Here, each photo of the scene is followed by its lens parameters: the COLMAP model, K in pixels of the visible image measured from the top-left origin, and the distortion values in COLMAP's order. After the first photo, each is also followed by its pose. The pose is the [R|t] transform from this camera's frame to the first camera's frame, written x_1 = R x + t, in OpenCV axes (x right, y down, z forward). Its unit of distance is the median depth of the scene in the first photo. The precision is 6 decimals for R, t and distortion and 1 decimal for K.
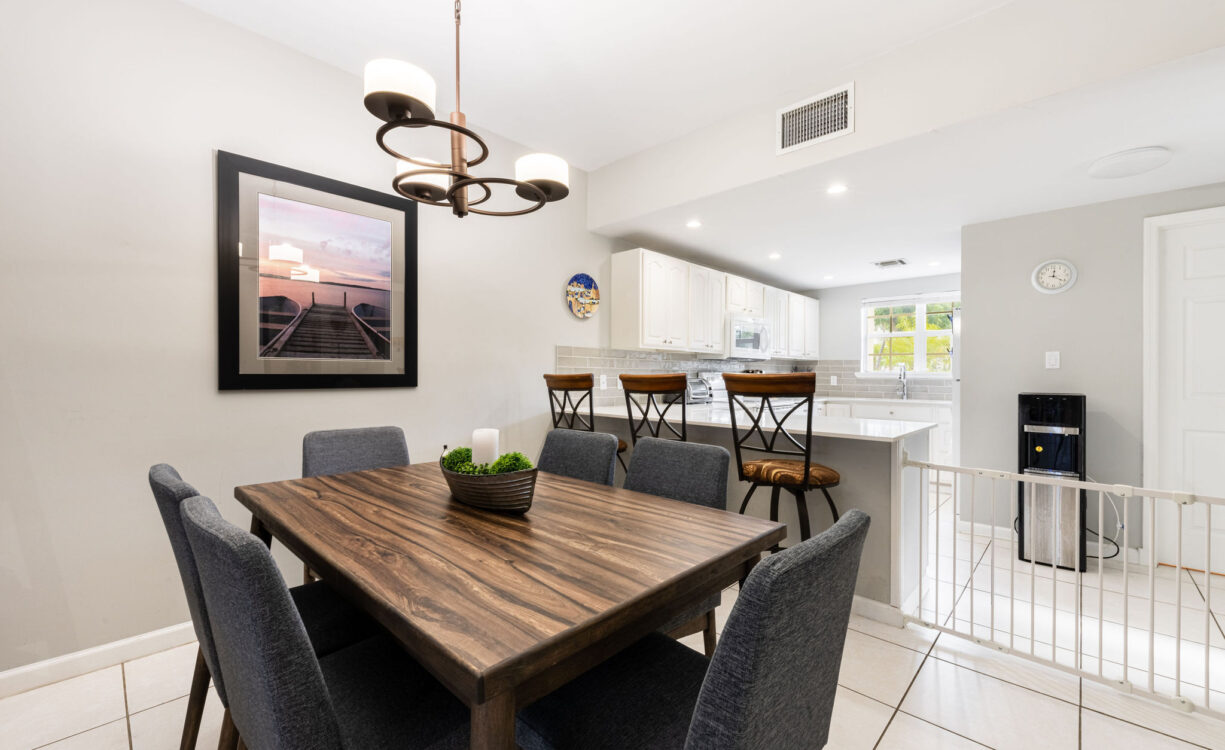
lens RADIAL K [[495.1, 0, 616.3], [0, 495.1, 379.7], [0, 0, 1]] dist [-0.010285, 0.000456]
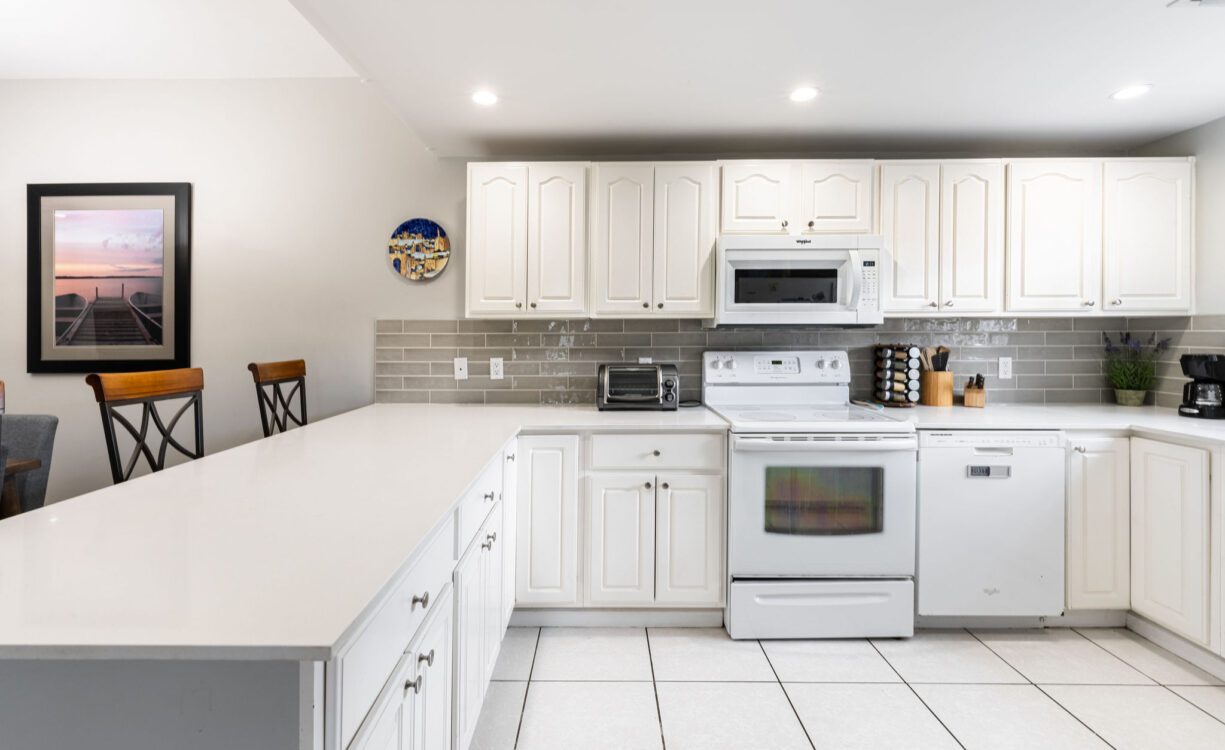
lens RADIAL K [[495.1, 0, 601.7], [0, 495.1, 352.1], [0, 0, 1]] dist [-0.010285, 0.000456]
pose [[0.683133, -0.005383, -0.730274, 0.907762], [-0.000030, 0.999973, -0.007398, -0.019002], [0.730294, 0.005076, 0.683114, 0.990211]]
